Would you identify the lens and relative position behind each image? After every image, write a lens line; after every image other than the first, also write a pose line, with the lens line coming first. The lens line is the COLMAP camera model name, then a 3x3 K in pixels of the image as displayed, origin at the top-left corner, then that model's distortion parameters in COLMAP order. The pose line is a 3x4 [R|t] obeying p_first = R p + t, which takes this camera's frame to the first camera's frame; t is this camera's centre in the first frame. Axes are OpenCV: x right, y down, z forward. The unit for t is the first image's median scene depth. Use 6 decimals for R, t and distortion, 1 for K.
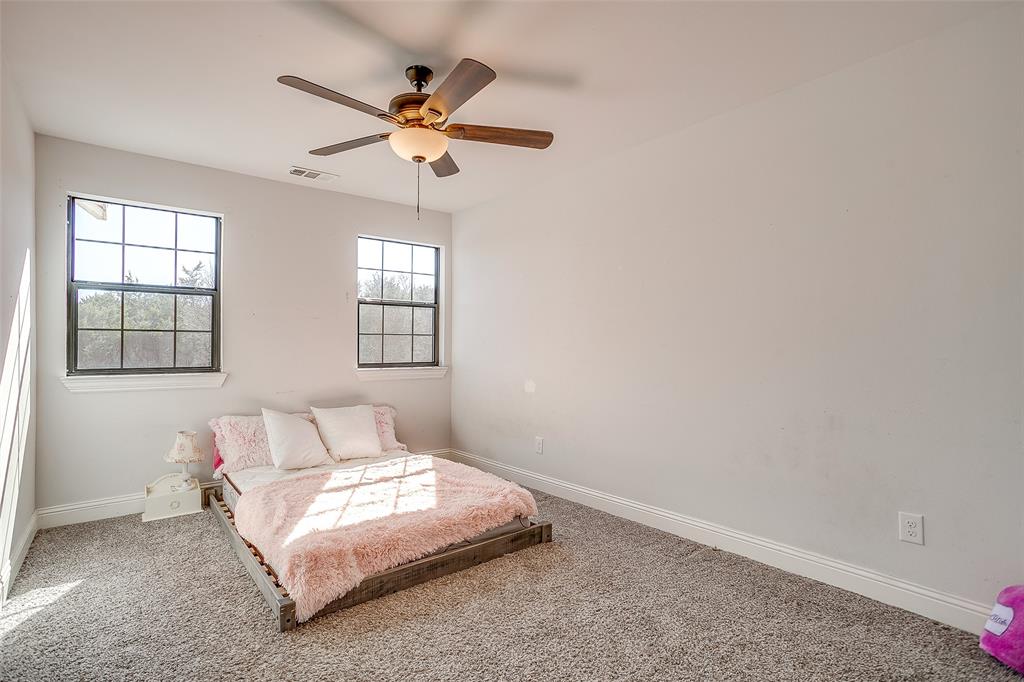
lens RADIAL K [[507.1, 0, 507.1], [0, 507.1, 342.5], [0, 0, 1]] dist [-0.000009, 0.001053]
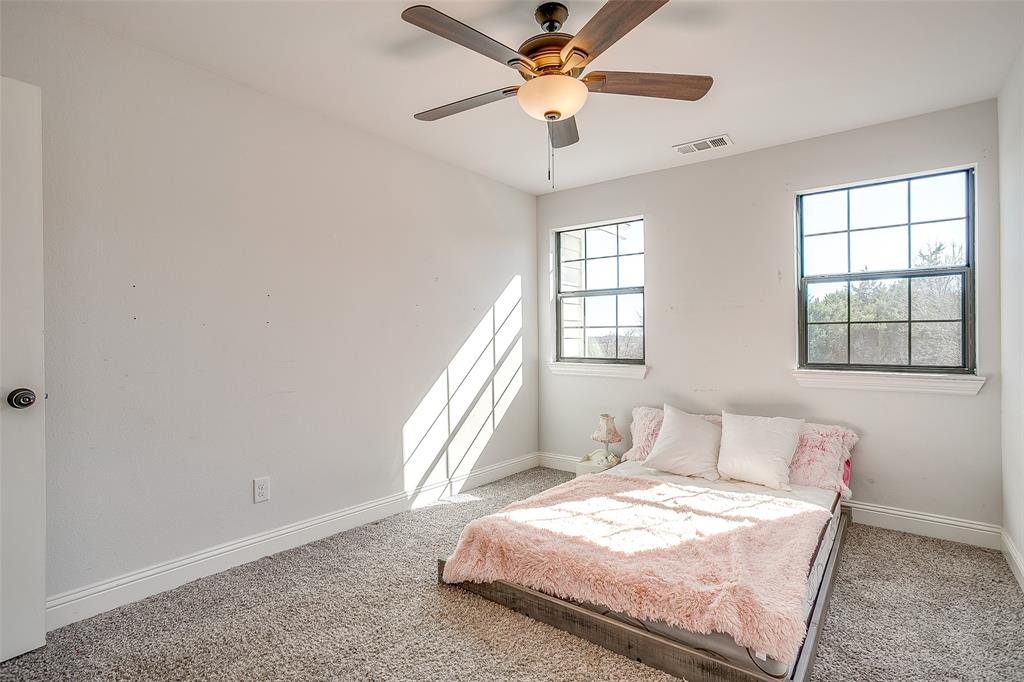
lens RADIAL K [[507.1, 0, 507.1], [0, 507.1, 342.5], [0, 0, 1]] dist [-0.000009, 0.001053]
pose [[0.231228, 0.002327, -0.972897, 0.483382], [0.004419, 0.999984, 0.003442, 0.007806], [0.972890, -0.005095, 0.231214, 0.581835]]
